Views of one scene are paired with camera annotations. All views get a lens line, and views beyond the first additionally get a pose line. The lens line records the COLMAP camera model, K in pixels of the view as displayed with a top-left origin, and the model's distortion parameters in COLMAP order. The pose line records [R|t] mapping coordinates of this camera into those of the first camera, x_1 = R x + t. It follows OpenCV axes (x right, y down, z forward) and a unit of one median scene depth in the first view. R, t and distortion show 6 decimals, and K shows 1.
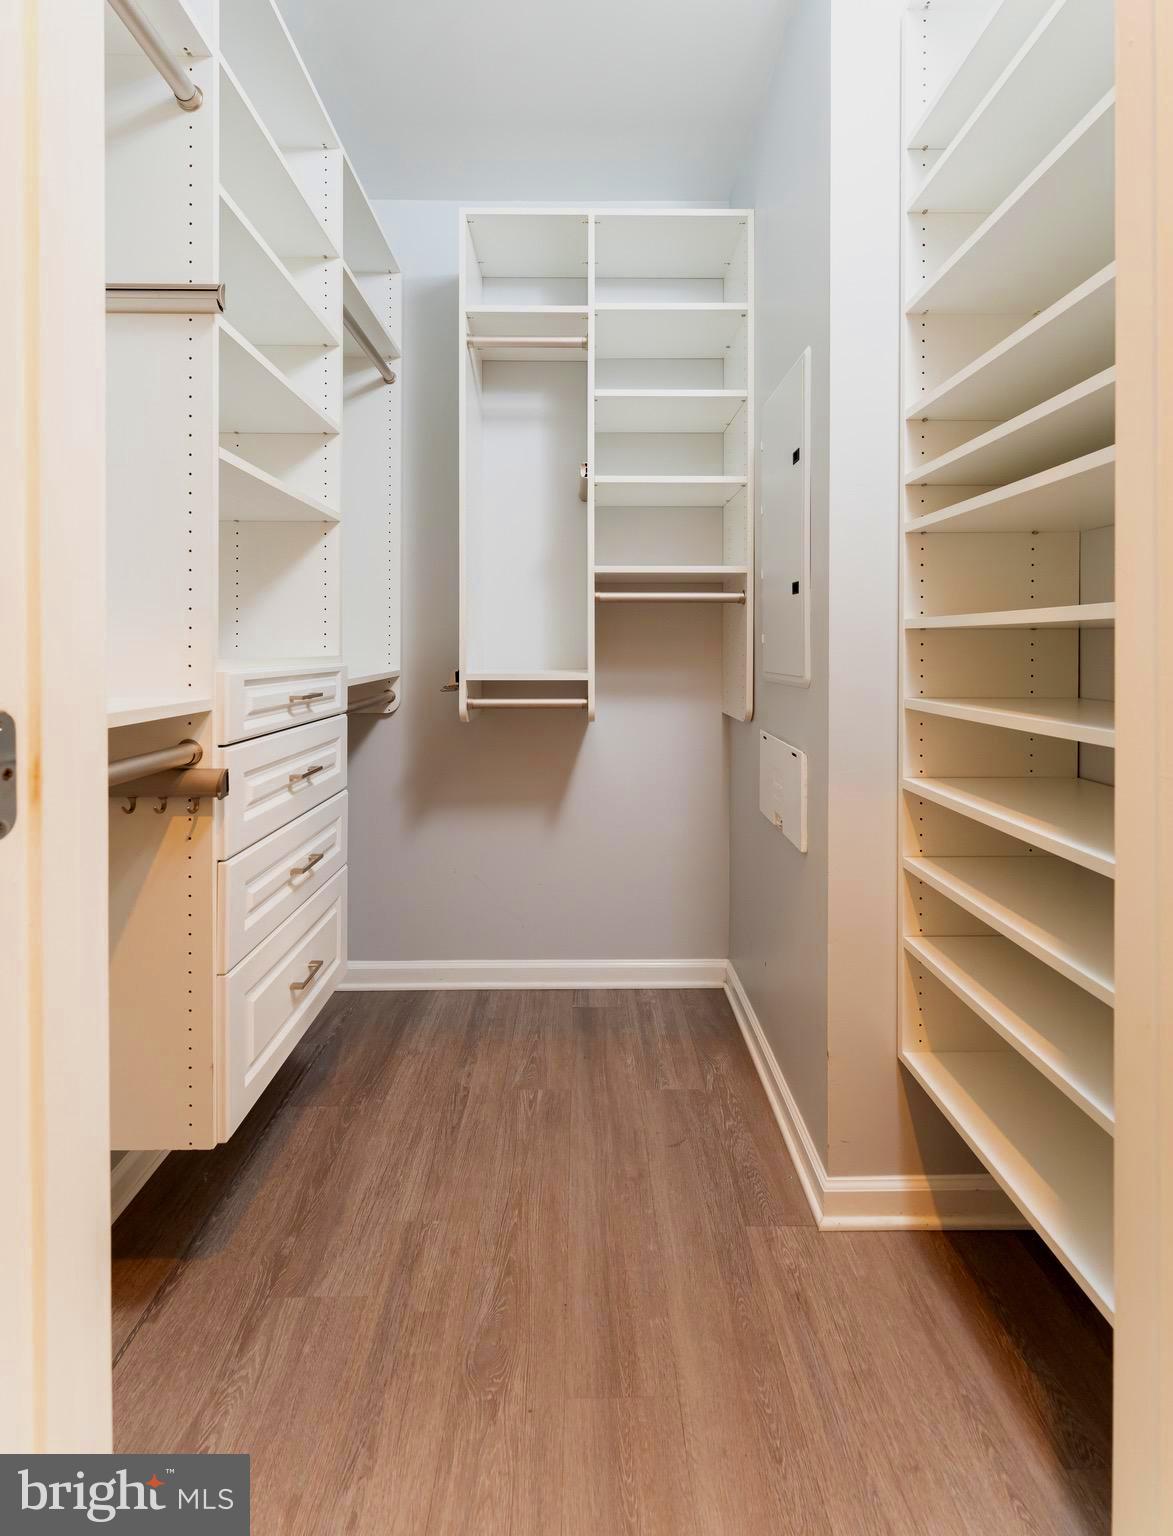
lens RADIAL K [[713.4, 0, 587.3], [0, 713.4, 657.0], [0, 0, 1]] dist [0.001308, -0.000022]
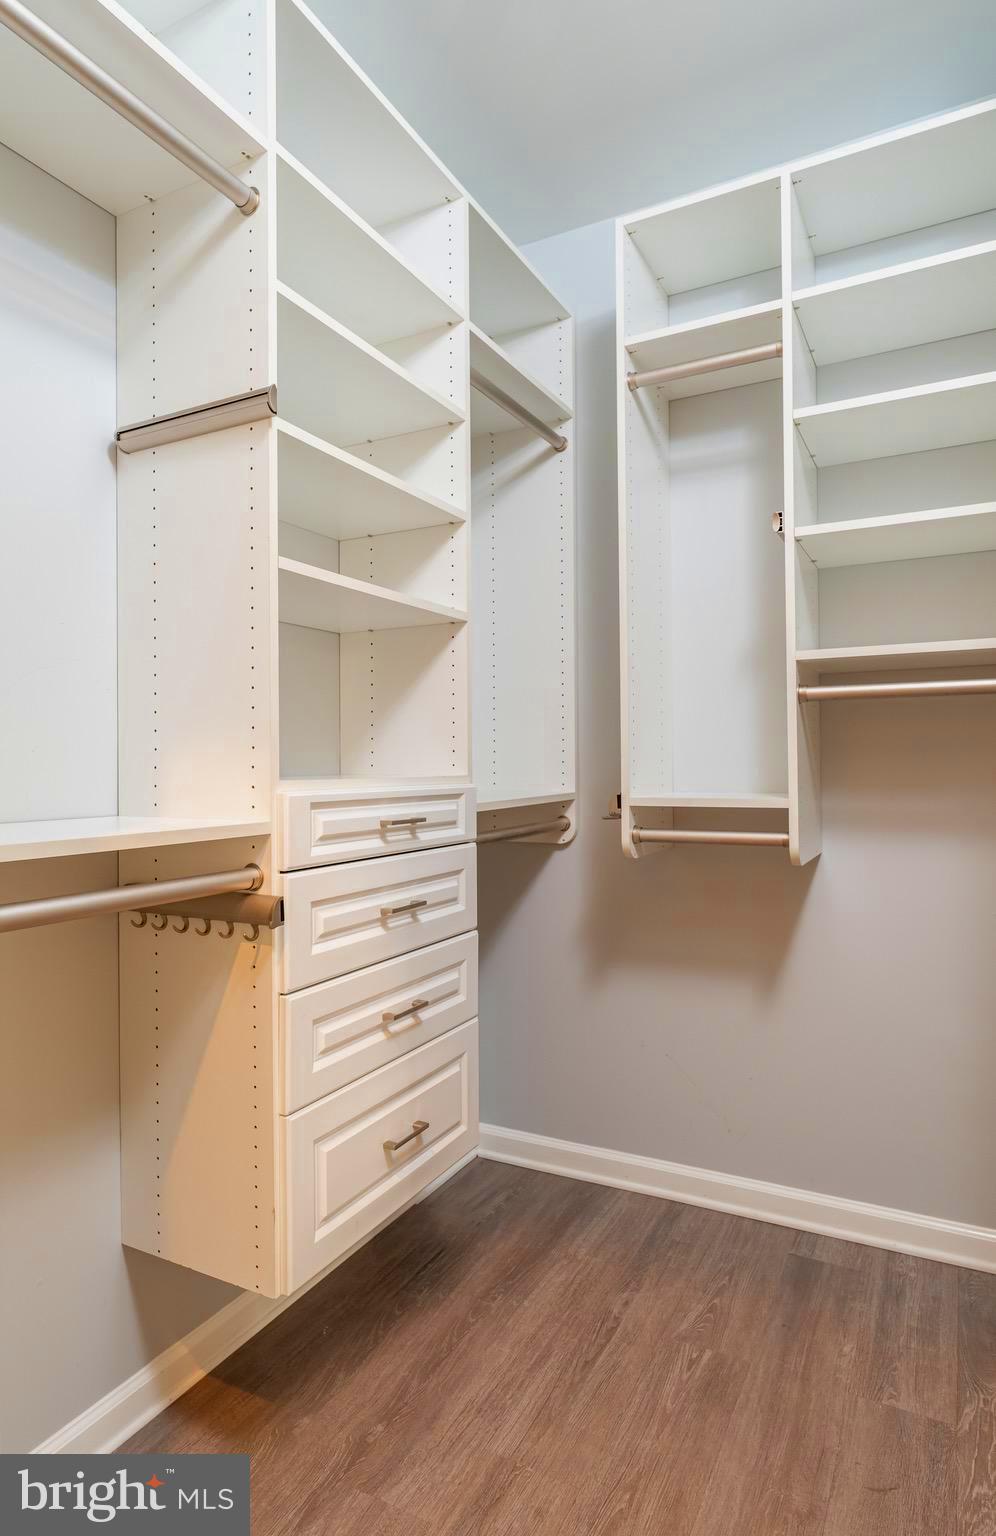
lens RADIAL K [[876.9, 0, 498.0], [0, 876.9, 768.0], [0, 0, 1]] dist [-0.002597, 0.000540]
pose [[0.878174, -0.007108, -0.478288, 0.197838], [0.002626, 0.999946, -0.010040, -0.000308], [0.478333, 0.007561, 0.878146, 0.080156]]
